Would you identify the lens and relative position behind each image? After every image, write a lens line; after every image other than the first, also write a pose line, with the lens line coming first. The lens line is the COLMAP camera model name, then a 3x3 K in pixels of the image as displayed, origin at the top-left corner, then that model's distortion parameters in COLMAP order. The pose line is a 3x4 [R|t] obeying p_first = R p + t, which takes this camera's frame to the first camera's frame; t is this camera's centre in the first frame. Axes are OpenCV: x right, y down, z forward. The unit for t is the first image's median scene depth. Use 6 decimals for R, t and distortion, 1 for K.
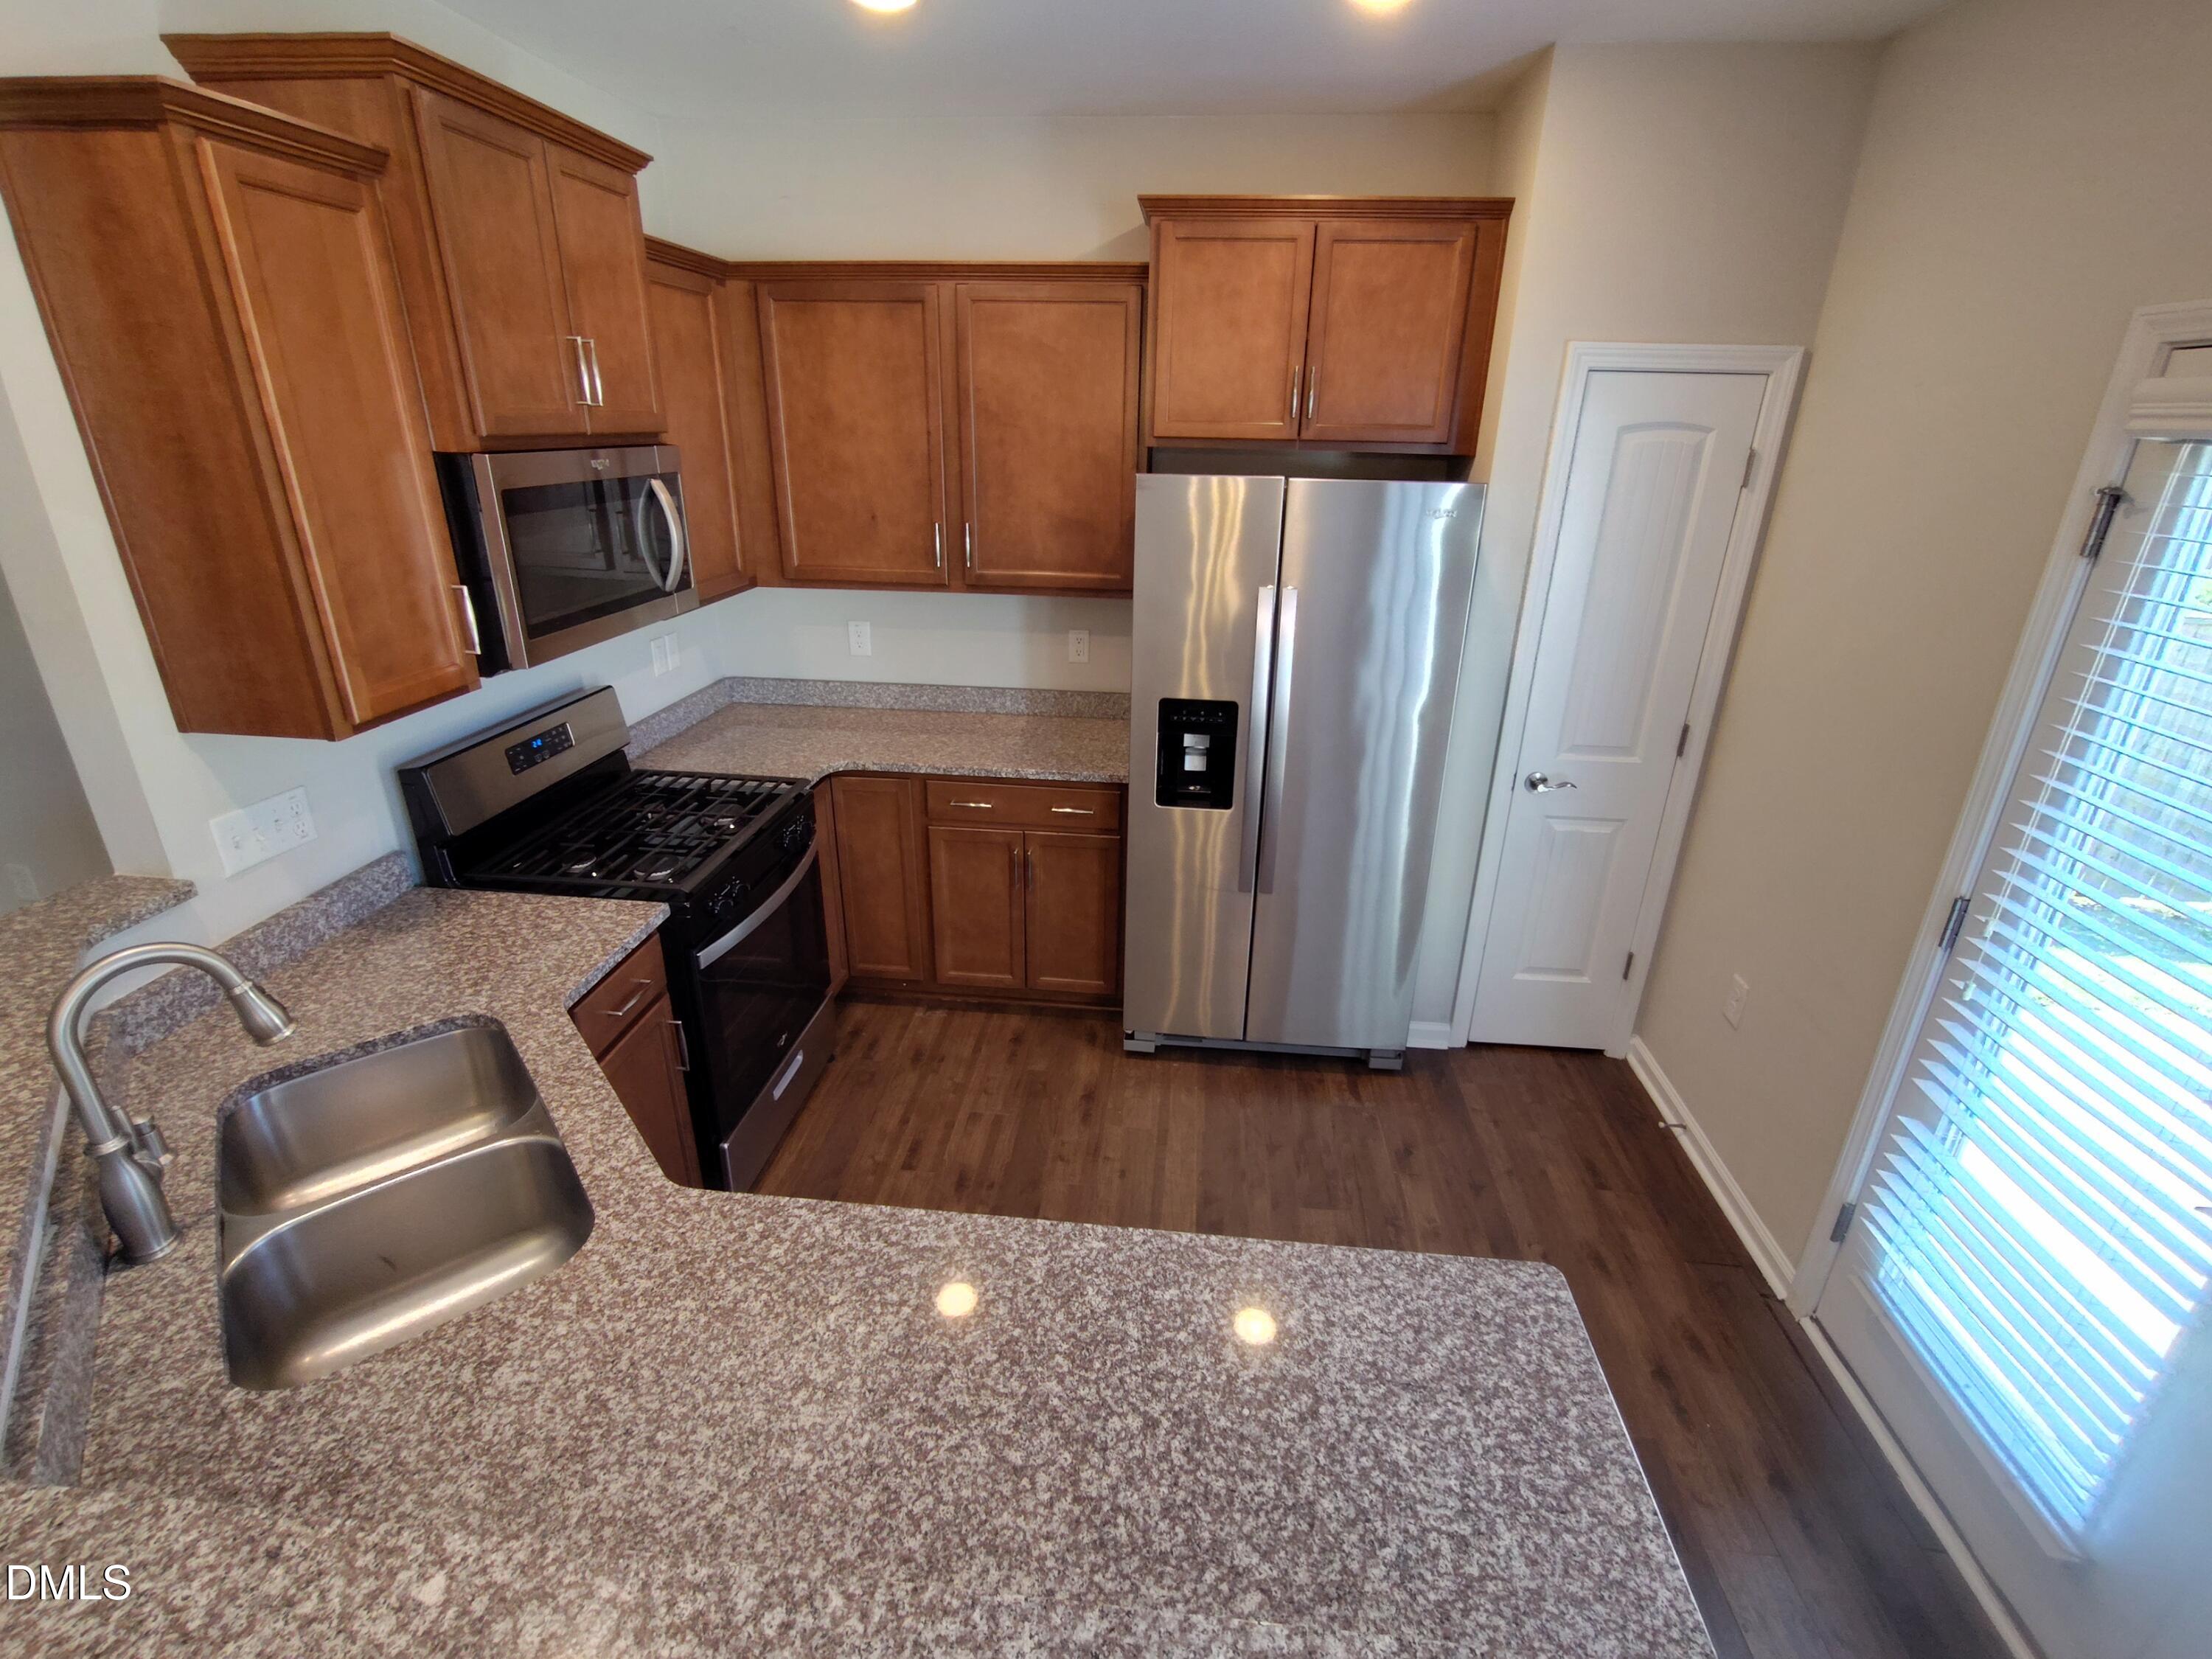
lens RADIAL K [[1004.7, 0, 1100.4], [0, 1004.7, 828.2], [0, 0, 1]] dist [-0.014582, 0.004570]
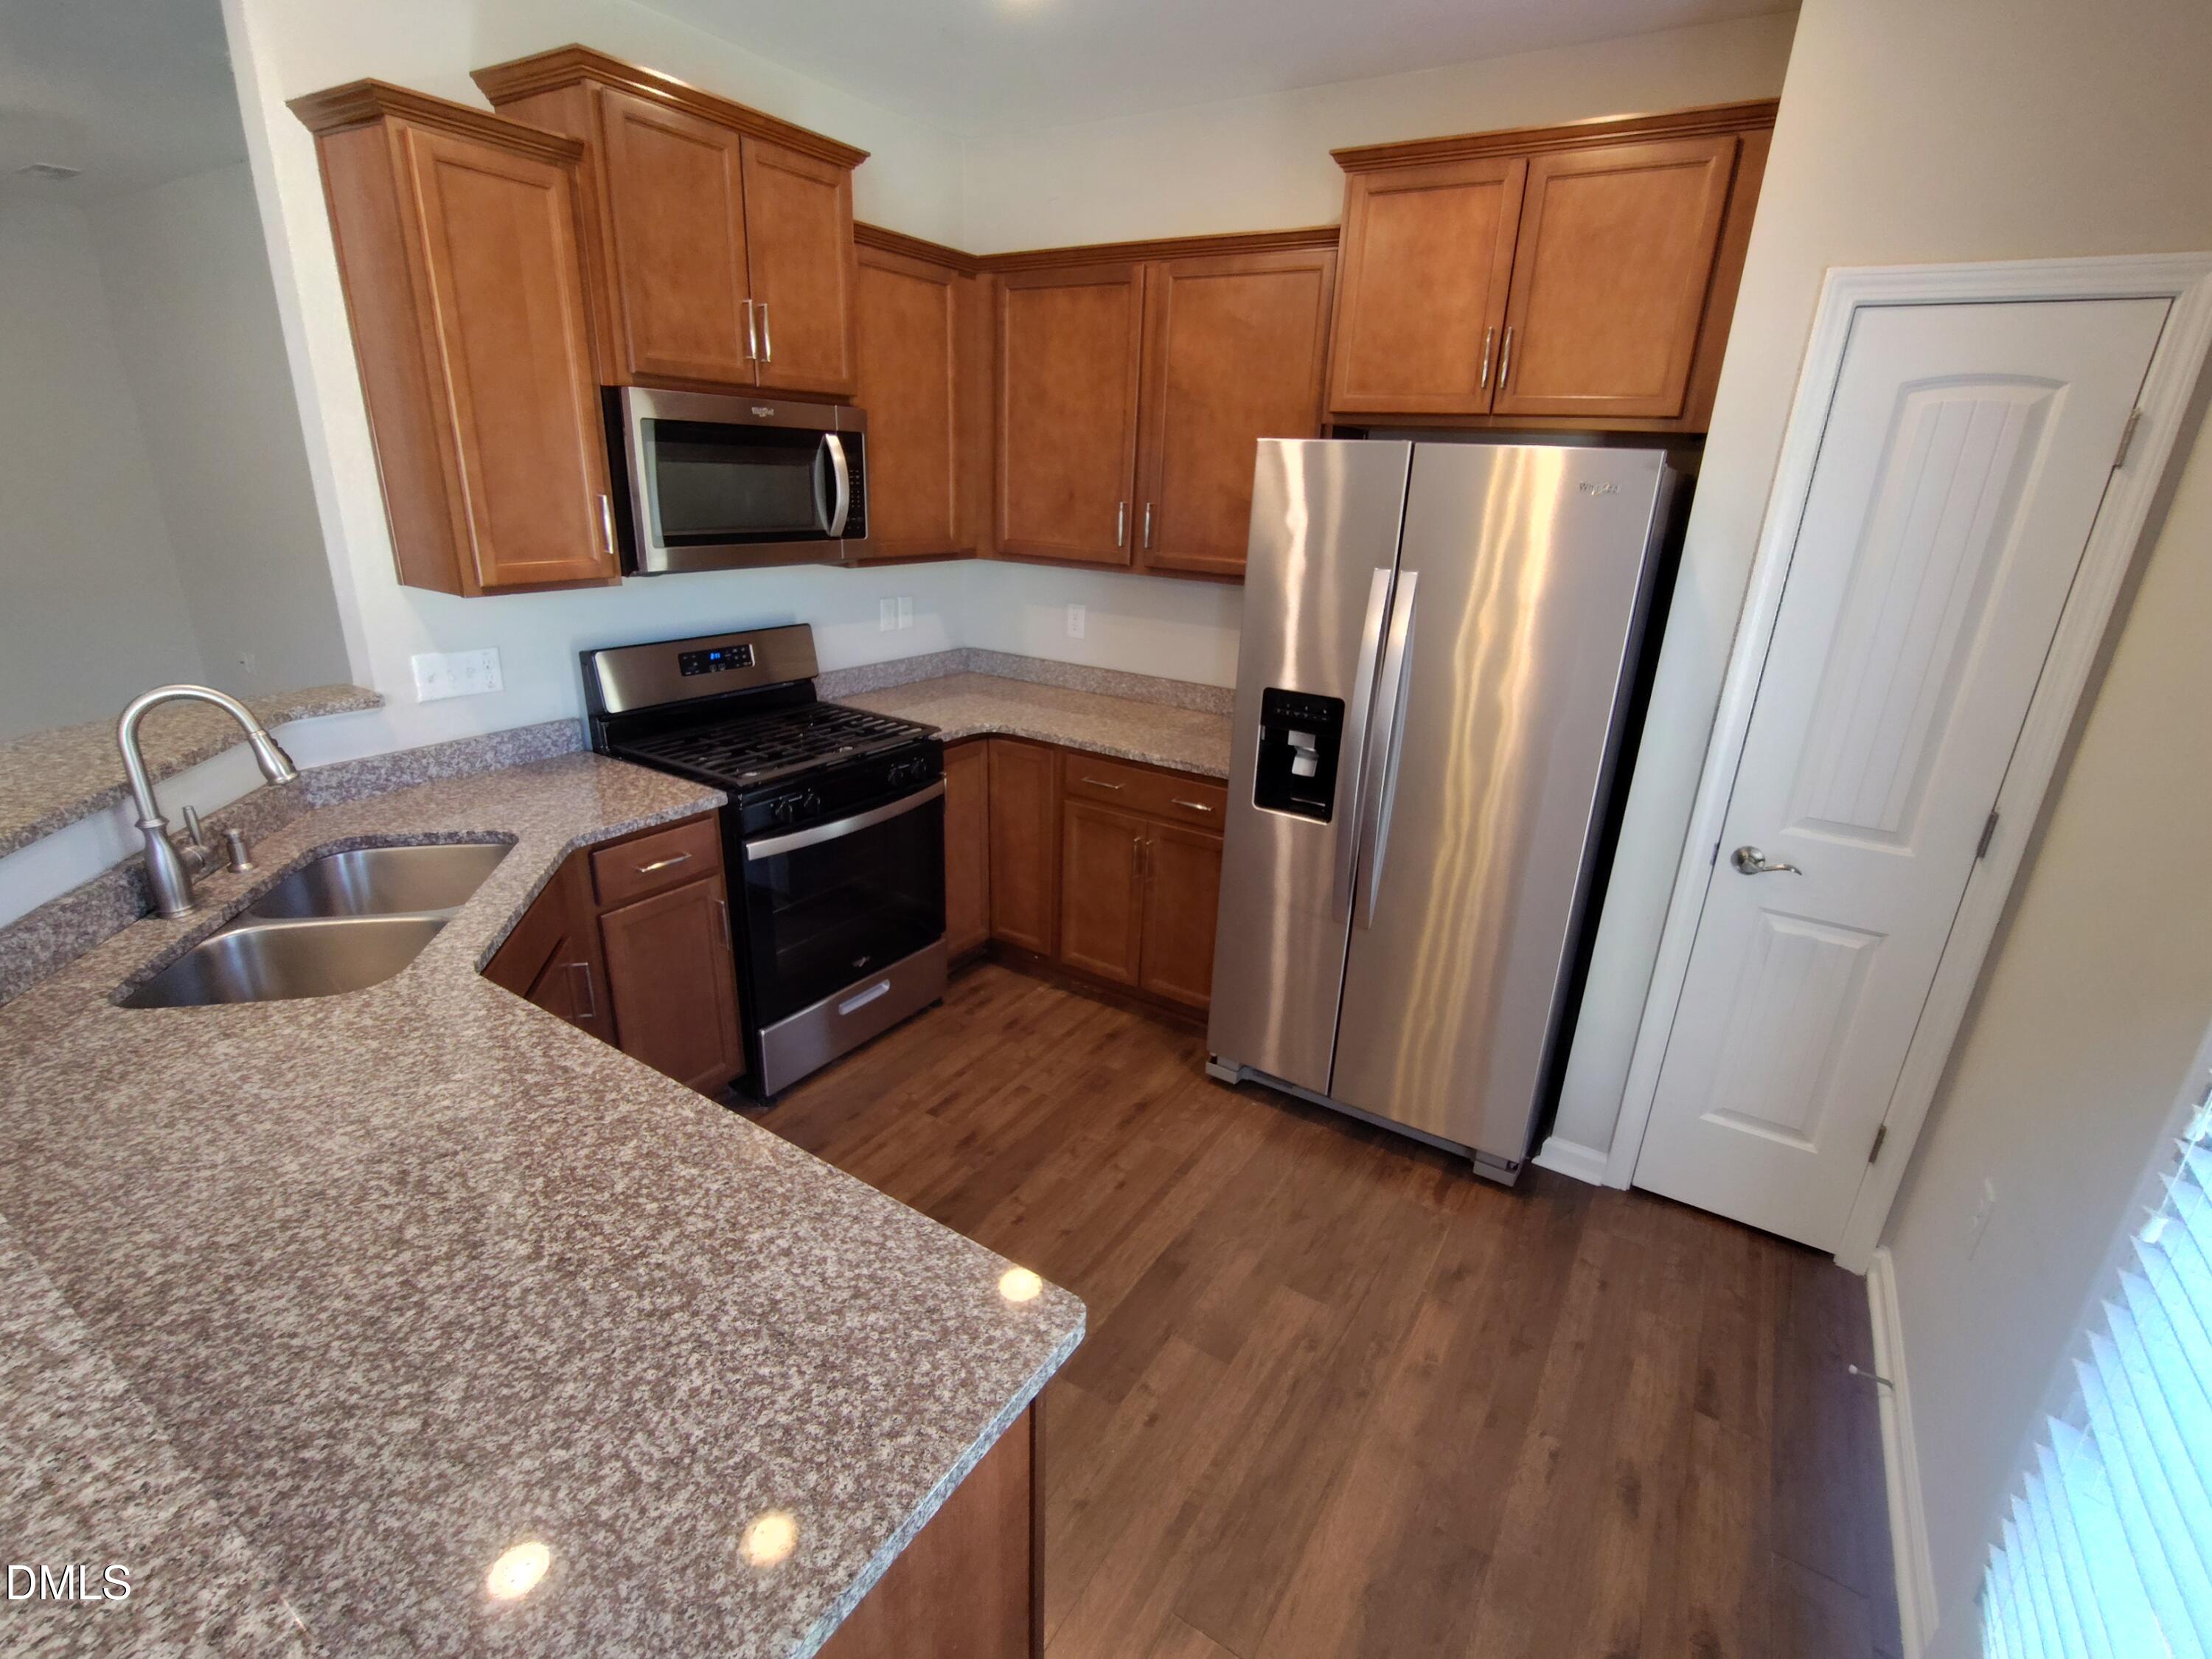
lens RADIAL K [[1004.7, 0, 1114.8], [0, 1004.7, 833.7], [0, 0, 1]] dist [-0.014582, 0.004570]
pose [[0.892554, 0.170853, -0.417321, 0.363634], [-0.193796, 0.980957, -0.012878, 0.041958], [0.407173, 0.092370, 0.908668, 0.136048]]
